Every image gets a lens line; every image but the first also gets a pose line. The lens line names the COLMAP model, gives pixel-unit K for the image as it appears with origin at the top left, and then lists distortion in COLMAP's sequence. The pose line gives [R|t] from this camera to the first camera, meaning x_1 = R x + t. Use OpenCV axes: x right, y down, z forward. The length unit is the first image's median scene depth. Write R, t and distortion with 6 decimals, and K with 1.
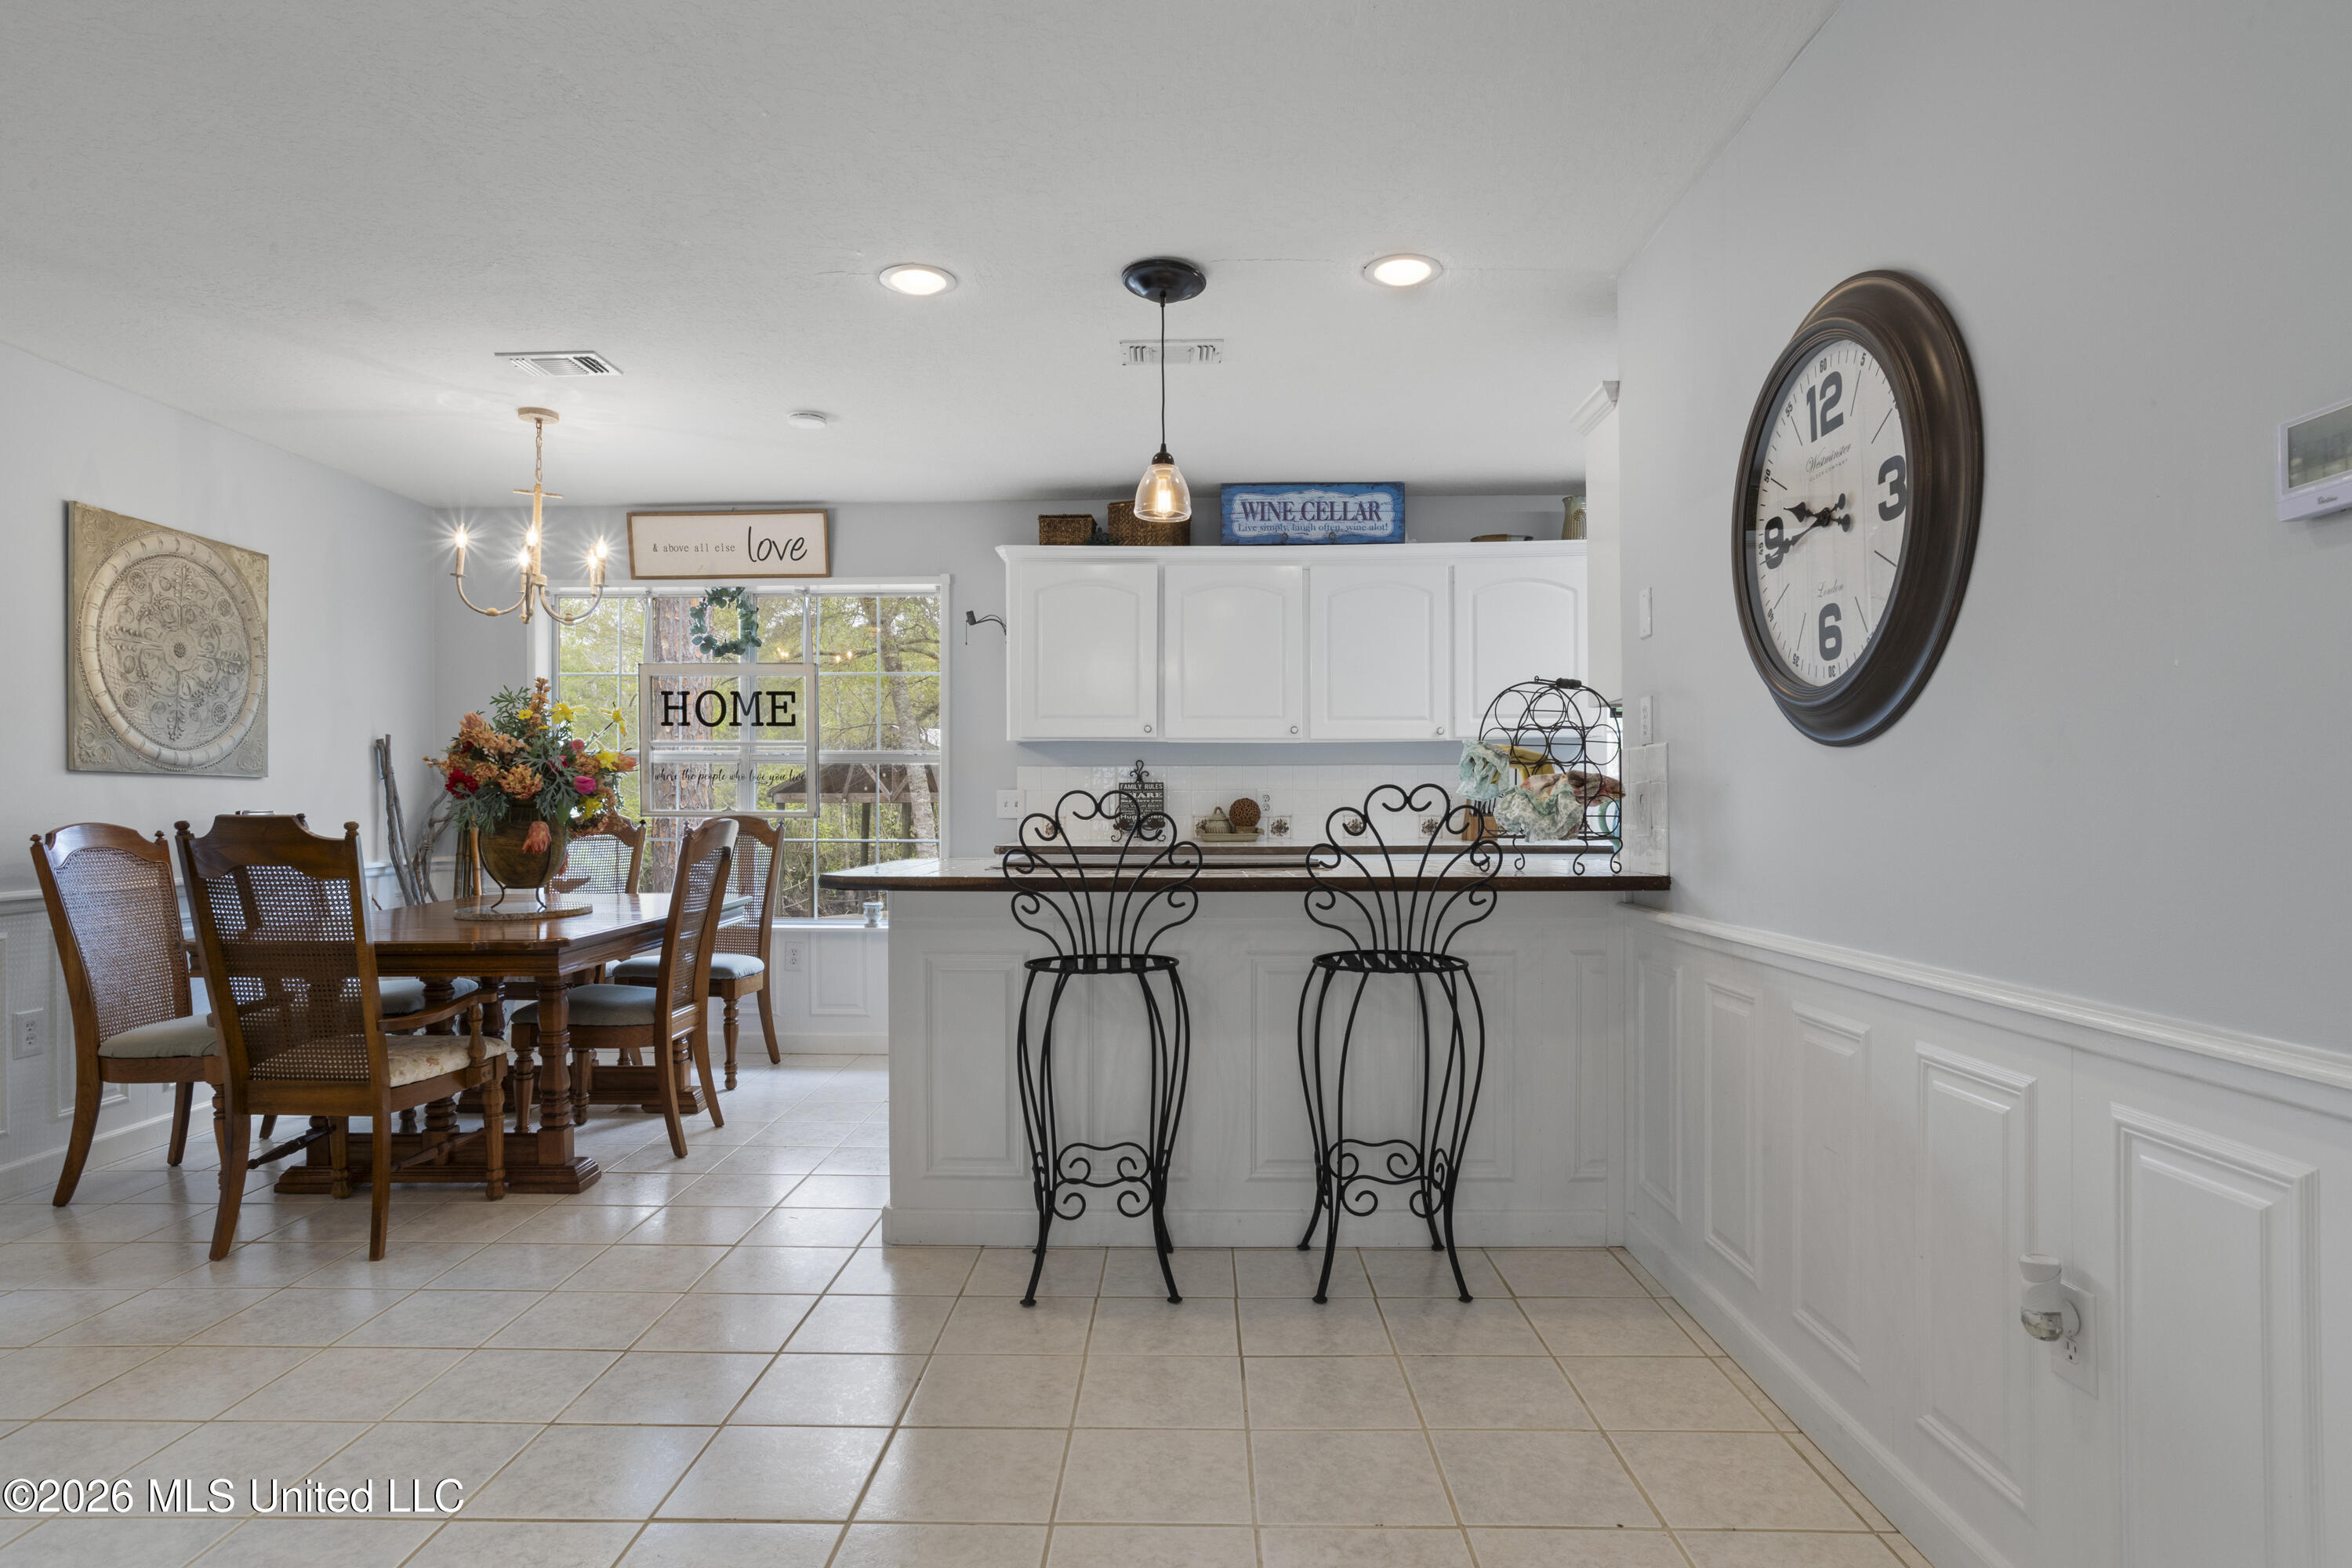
lens RADIAL K [[1304.8, 0, 1162.6], [0, 1304.8, 809.7], [0, 0, 1]] dist [-0.016094, 0.001739]
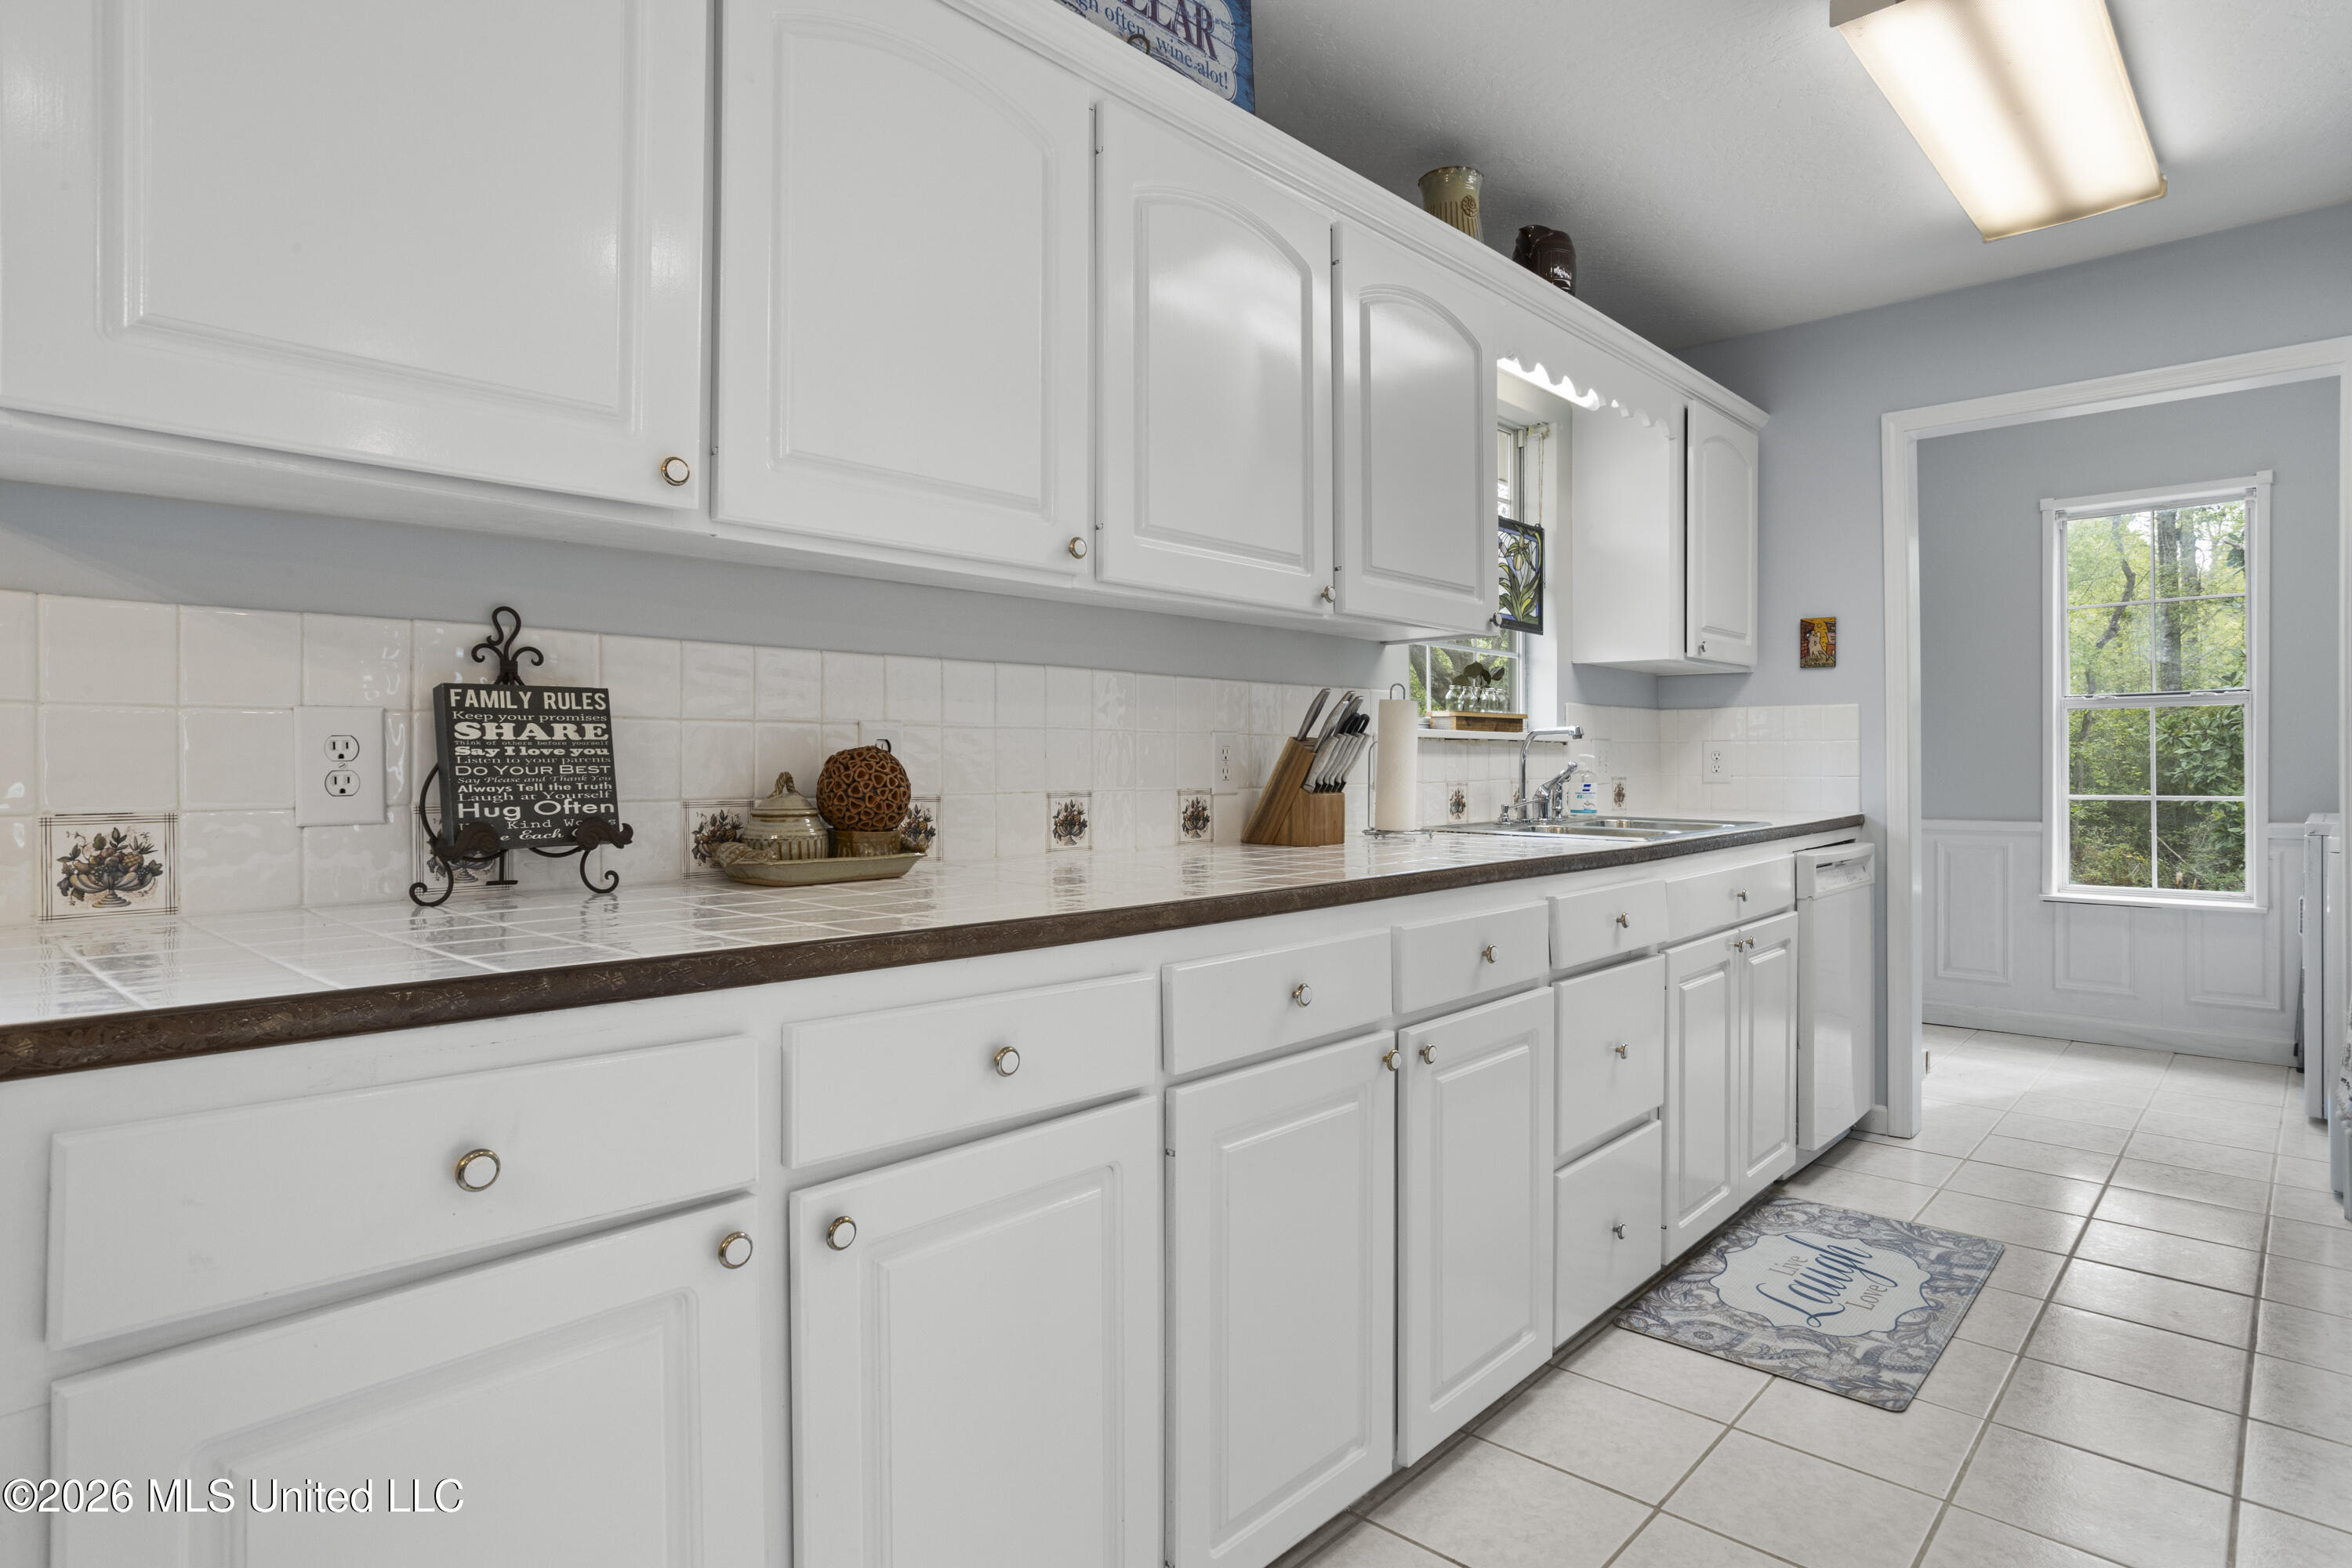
lens RADIAL K [[1277.4, 0, 1176.7], [0, 1277.4, 756.1], [0, 0, 1]] dist [-0.034429, 0.000667]
pose [[0.659157, 0.008104, 0.751962, -0.164458], [0.003501, 0.999898, -0.013845, -0.002274], [-0.751997, 0.011759, 0.659061, 0.938645]]
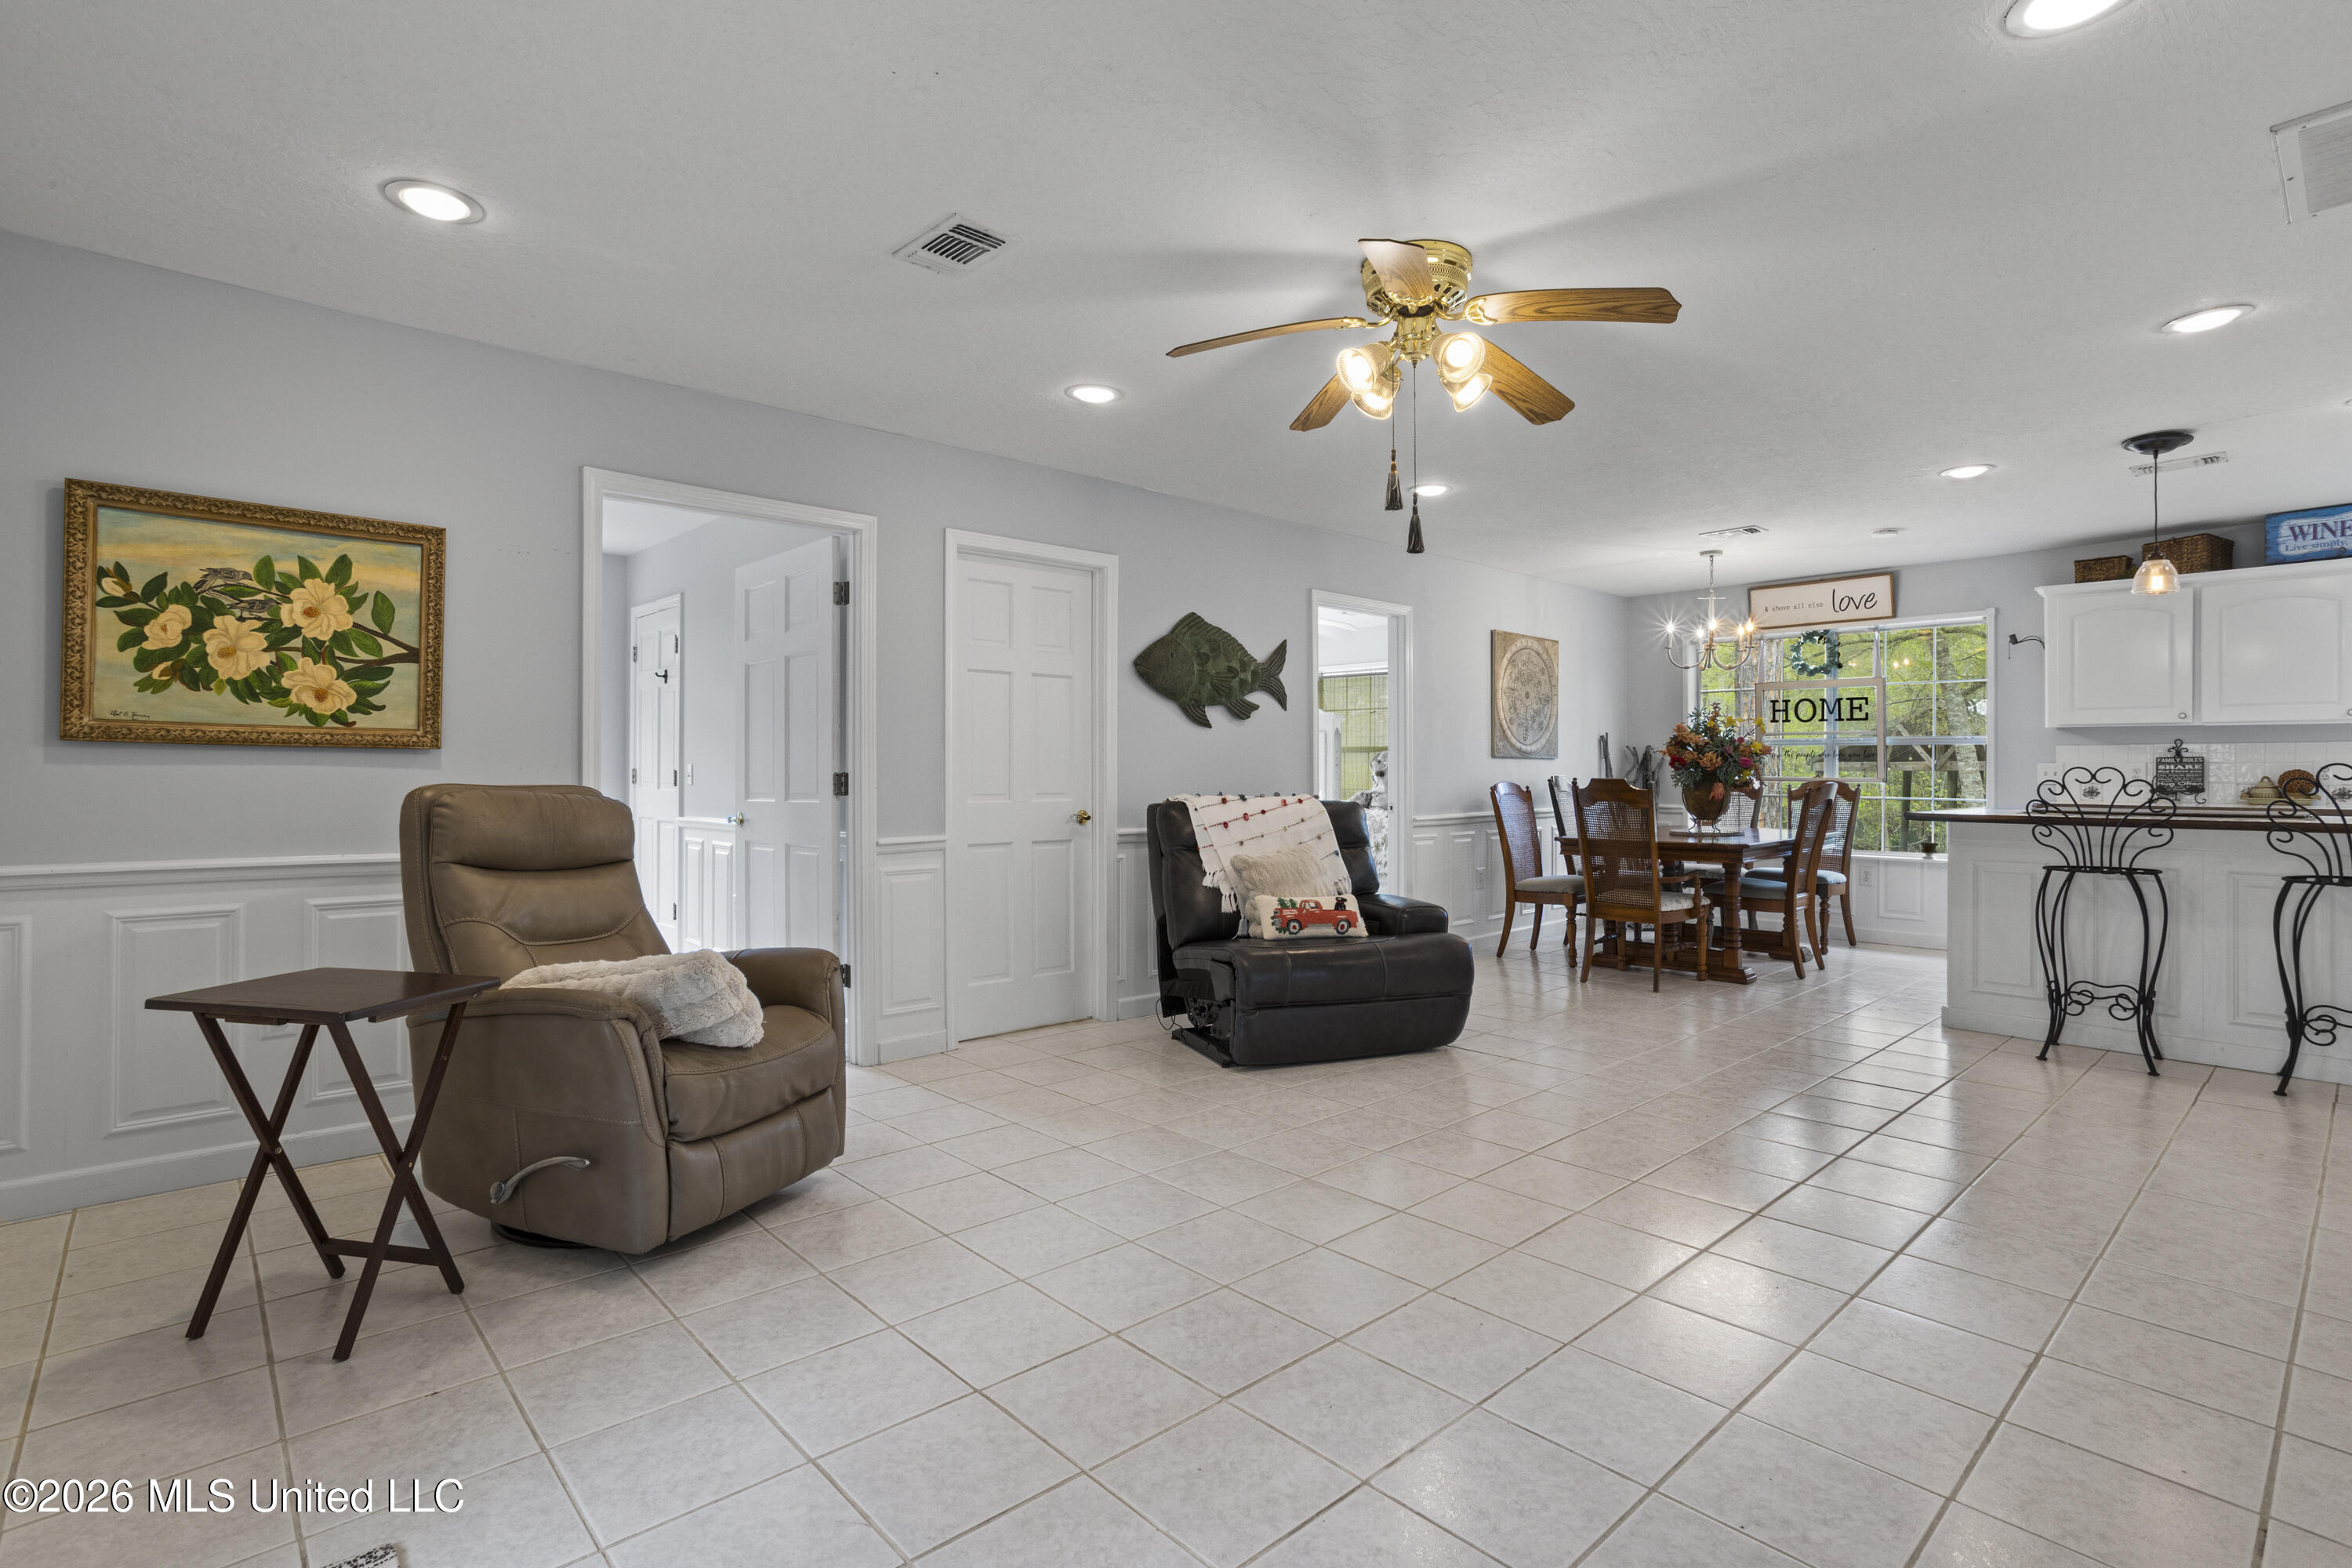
lens RADIAL K [[1131.2, 0, 1166.9], [0, 1131.2, 765.3], [0, 0, 1]] dist [-0.047463, 0.031706]
pose [[0.691702, -0.001449, -0.722181, 0.108641], [-0.005190, 0.999962, -0.006977, -0.000314], [0.722164, 0.008574, 0.691669, -0.596428]]
